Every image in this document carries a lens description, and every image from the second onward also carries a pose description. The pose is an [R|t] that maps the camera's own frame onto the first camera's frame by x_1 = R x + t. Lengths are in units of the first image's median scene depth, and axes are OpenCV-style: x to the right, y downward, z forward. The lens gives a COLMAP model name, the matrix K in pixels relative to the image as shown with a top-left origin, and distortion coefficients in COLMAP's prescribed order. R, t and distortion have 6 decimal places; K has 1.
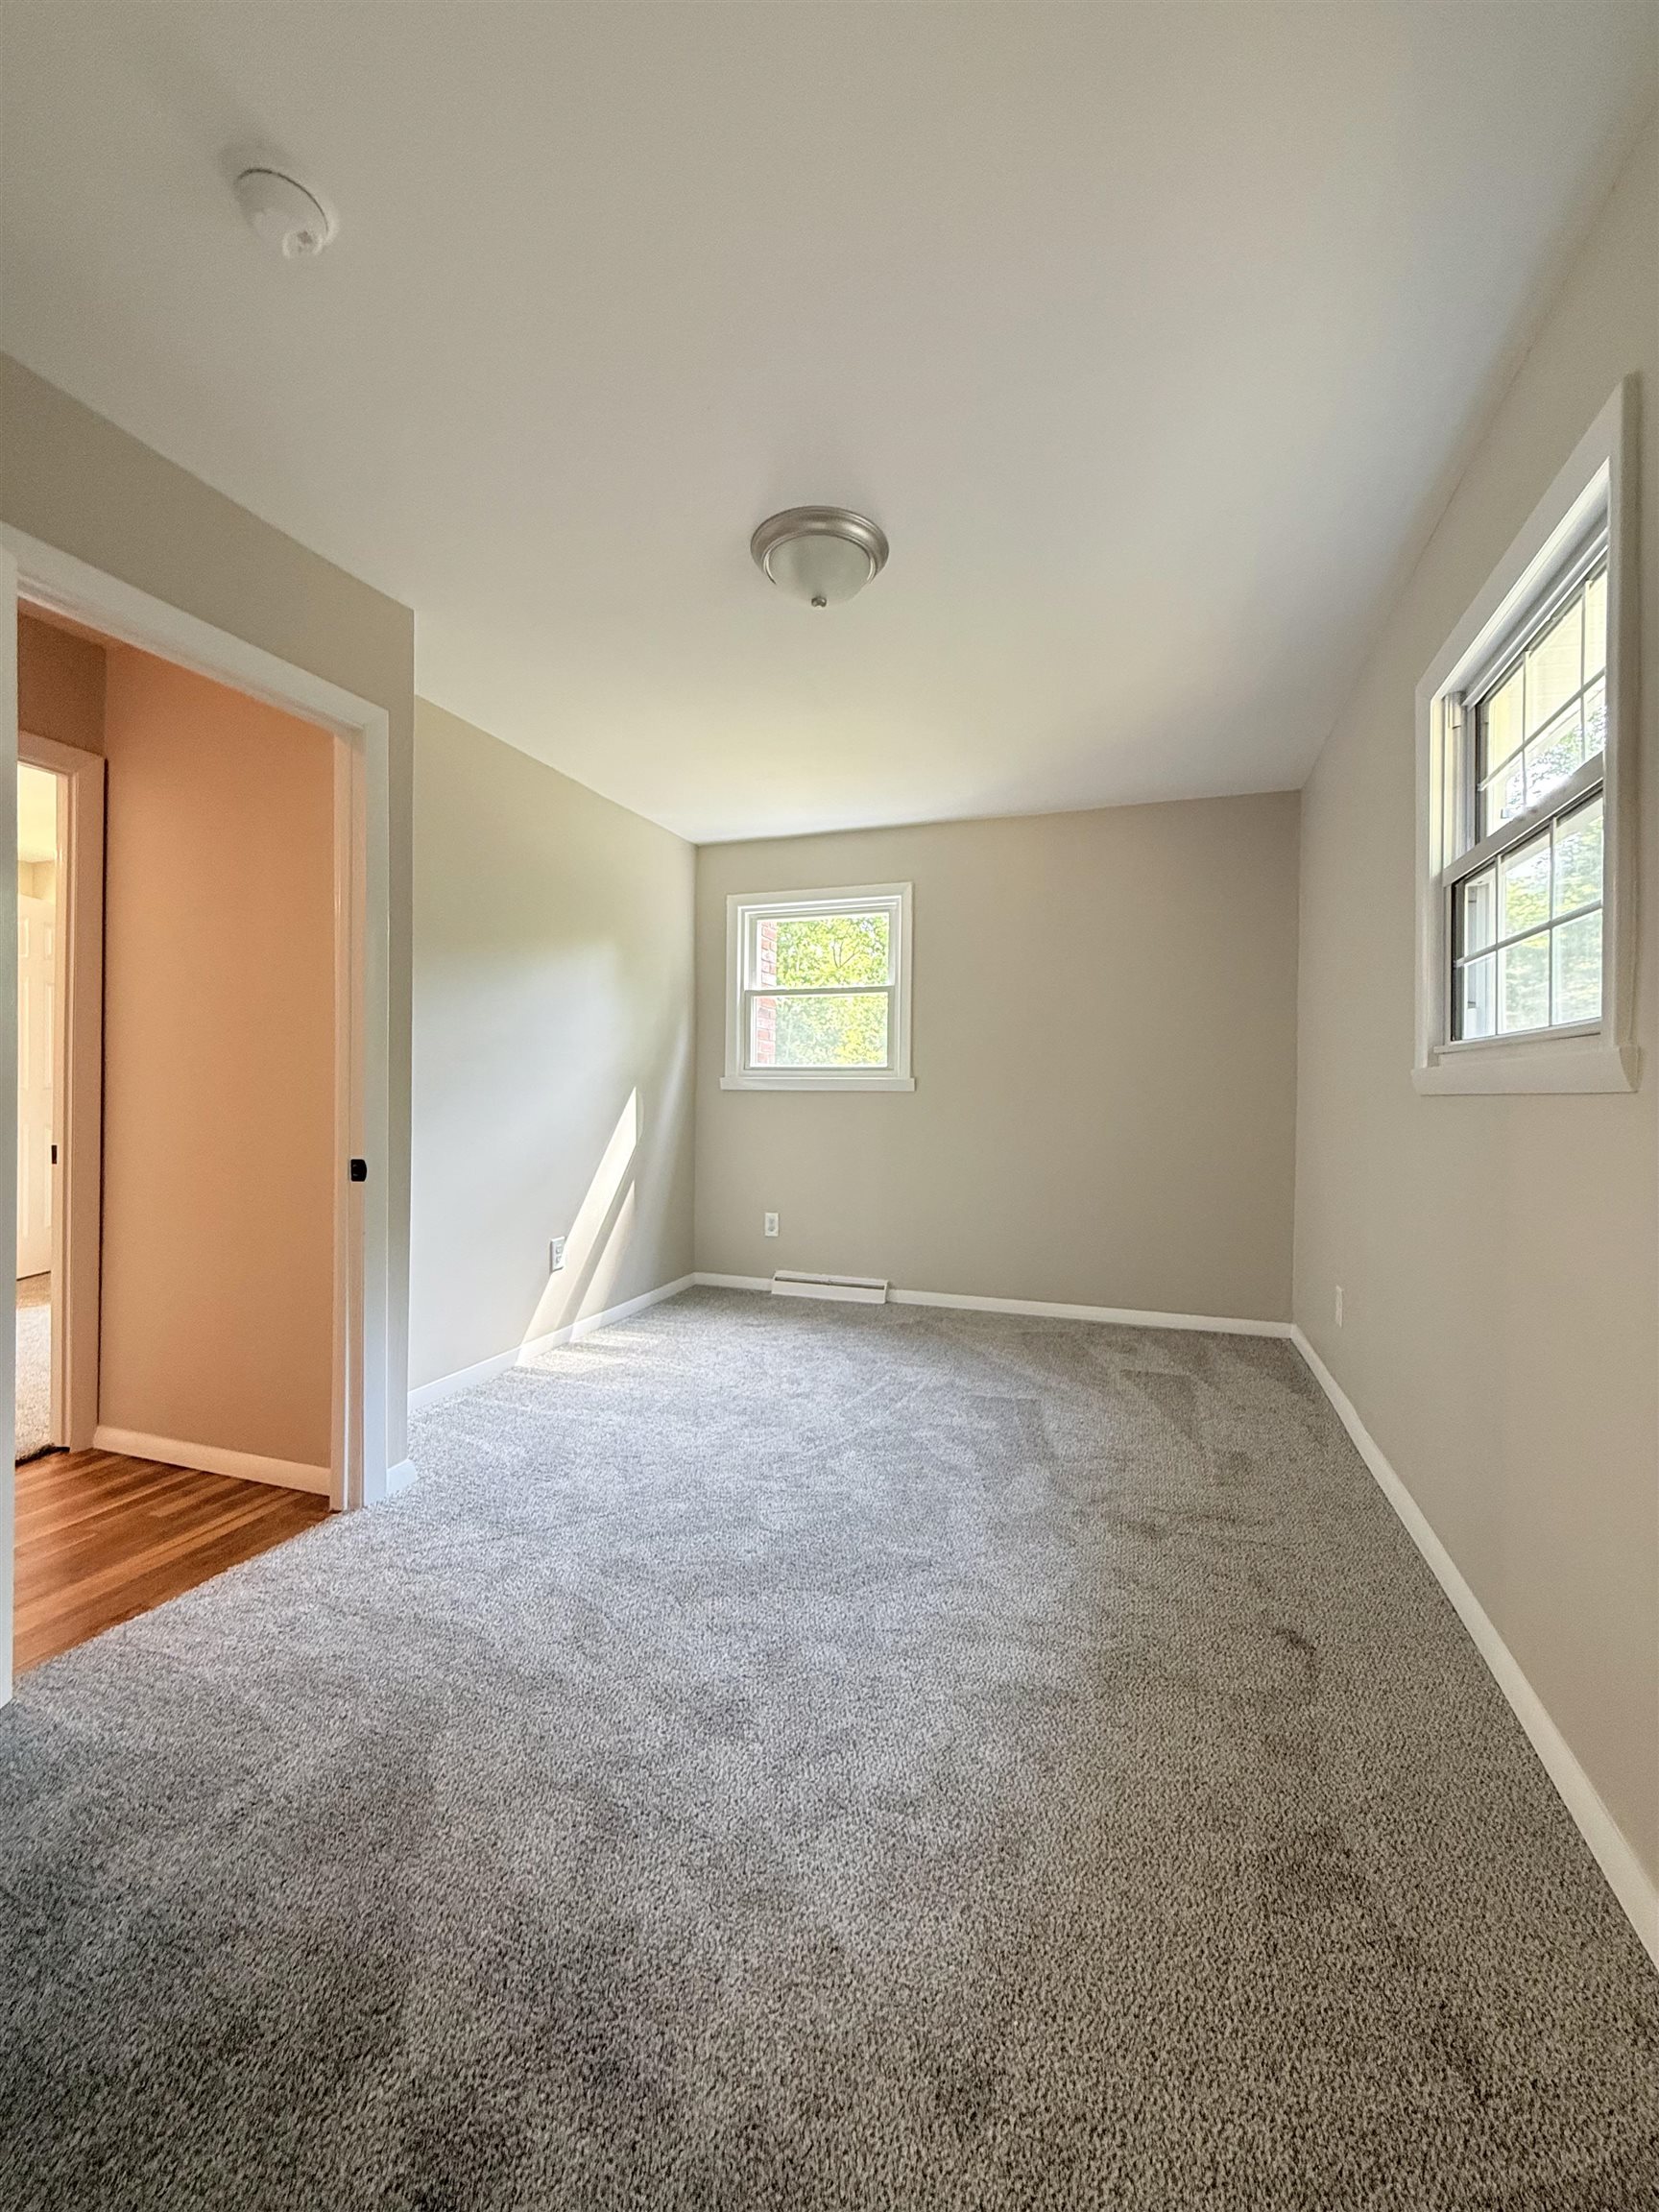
lens RADIAL K [[888.4, 0, 822.1], [0, 888.4, 1106.0], [0, 0, 1]] dist [-0.001082, -0.000284]
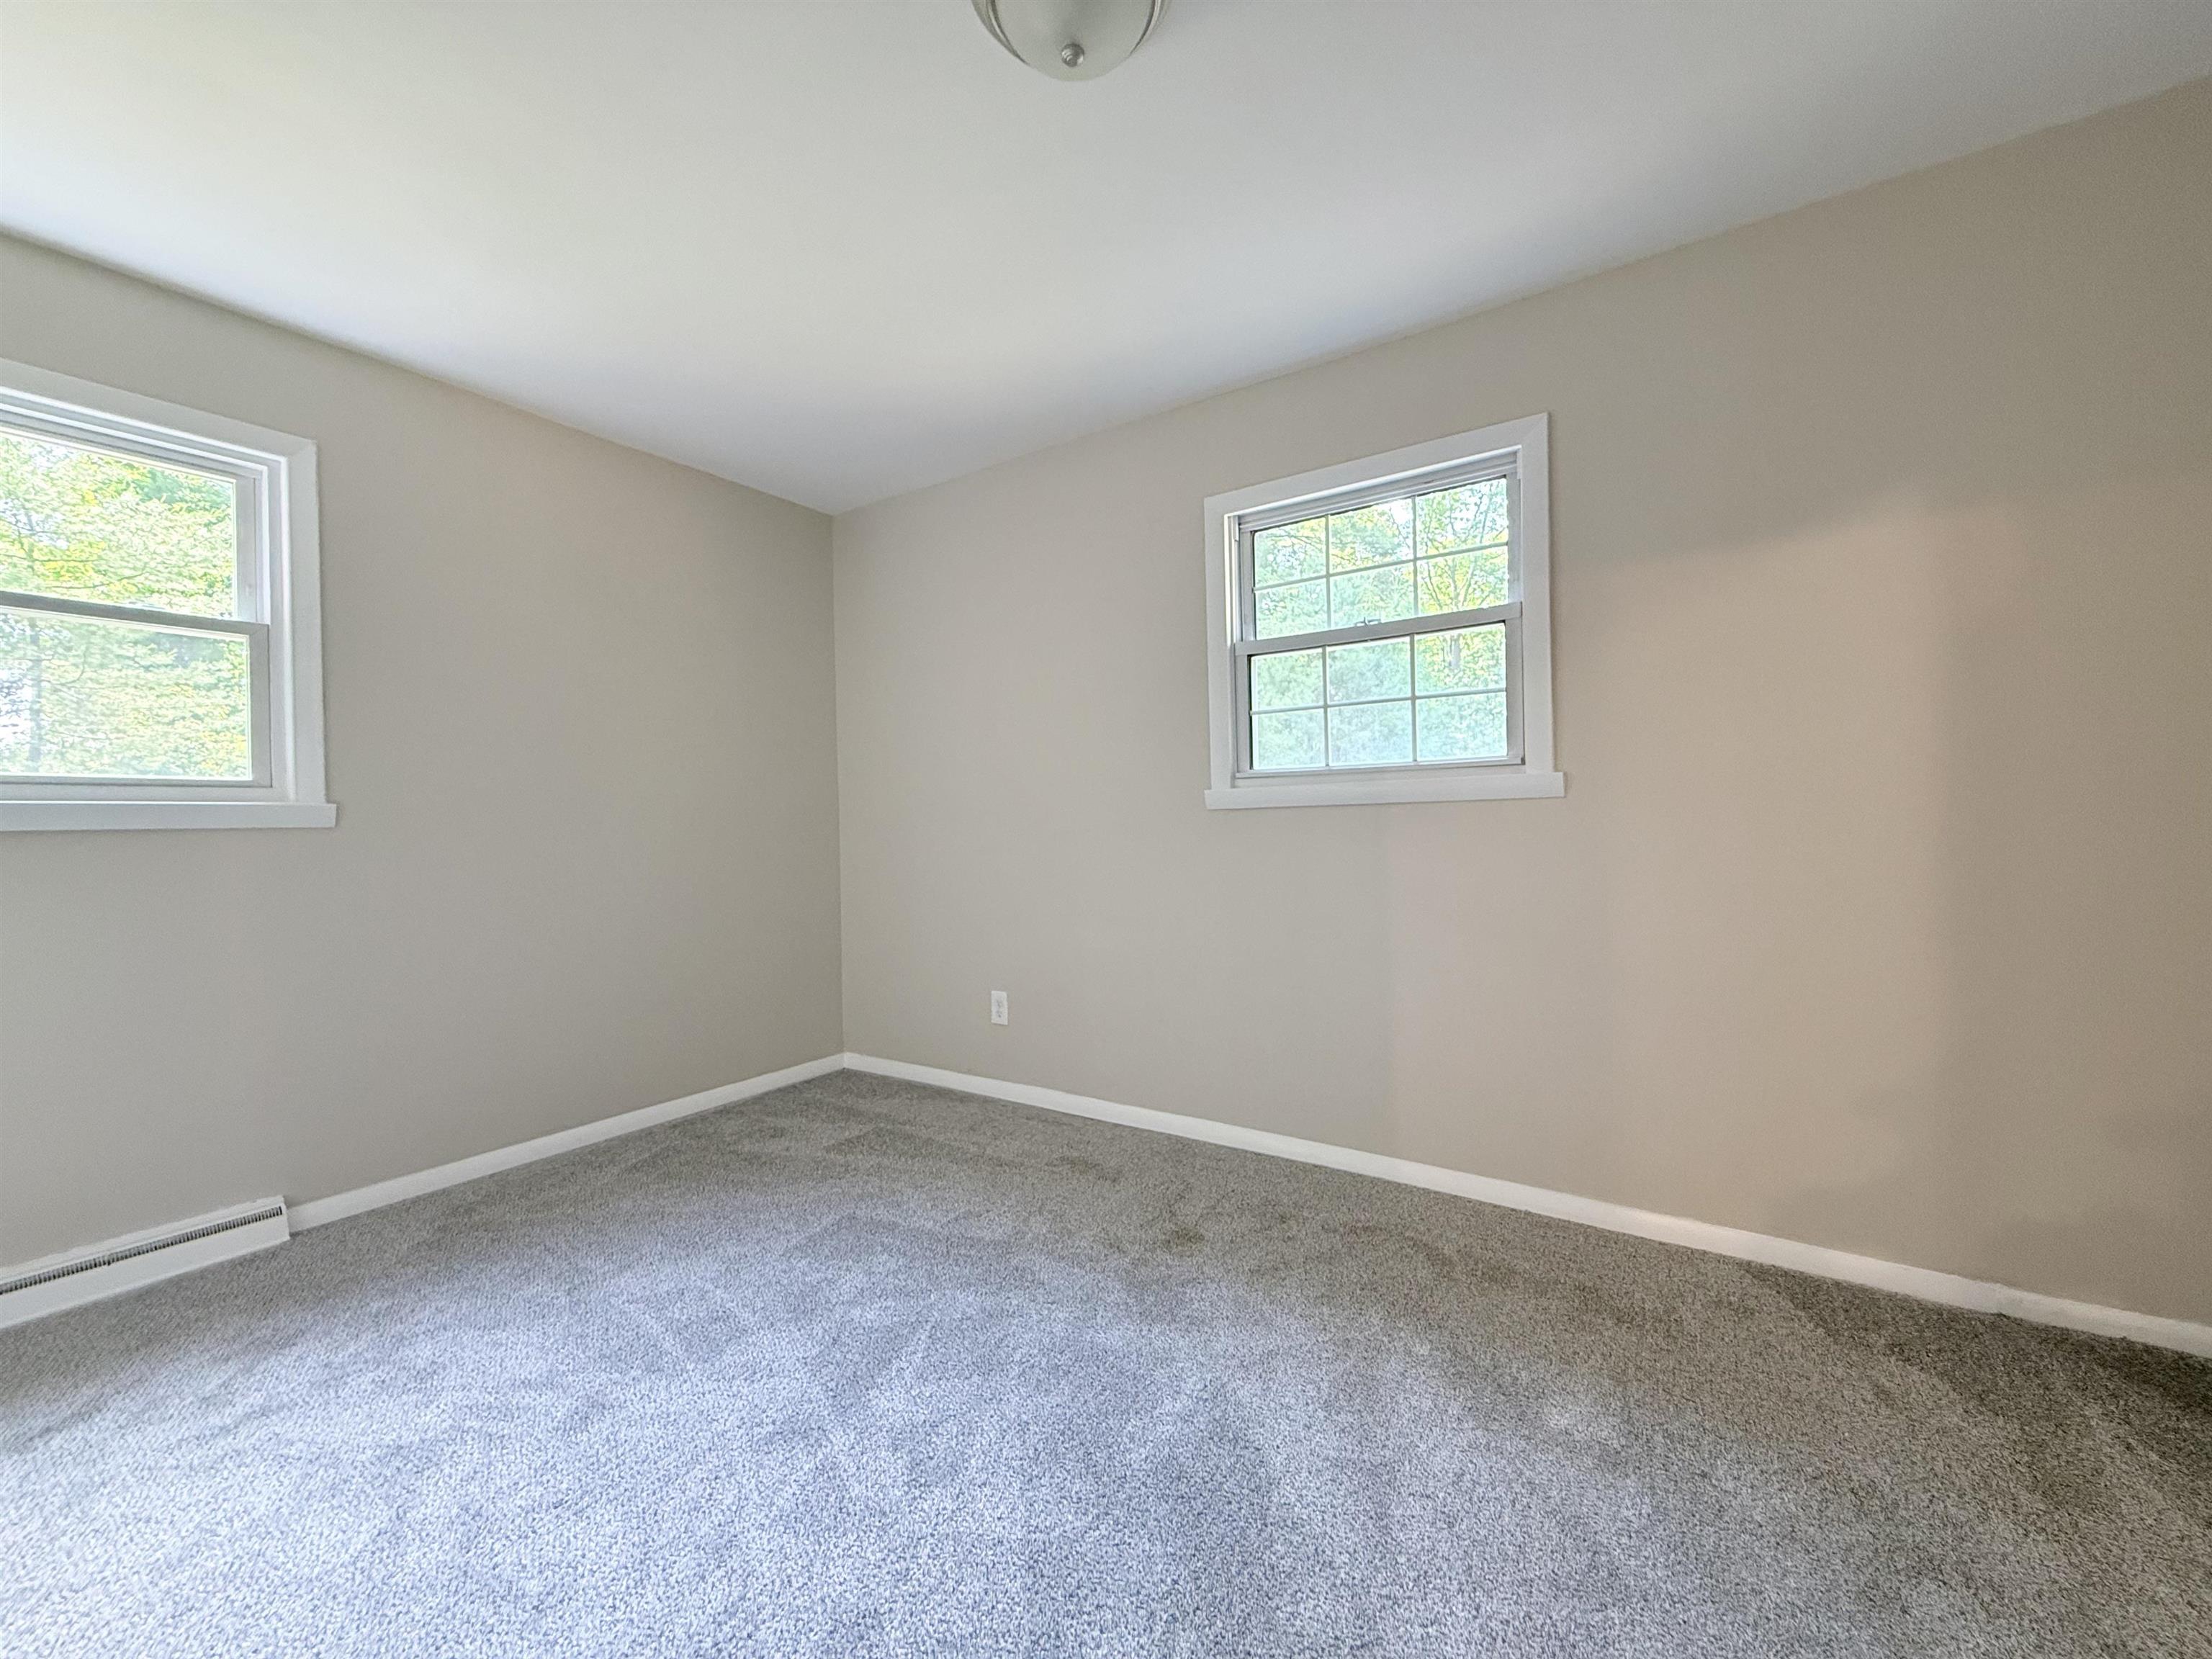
lens RADIAL K [[888.4, 0, 1111.8], [0, 888.4, 825.0], [0, 0, 1]] dist [-0.001082, -0.000284]
pose [[0.236692, -0.016035, 0.971452, -0.425145], [0.040745, 0.999148, 0.006564, -0.002894], [-0.970730, 0.038028, 0.237144, 0.551730]]
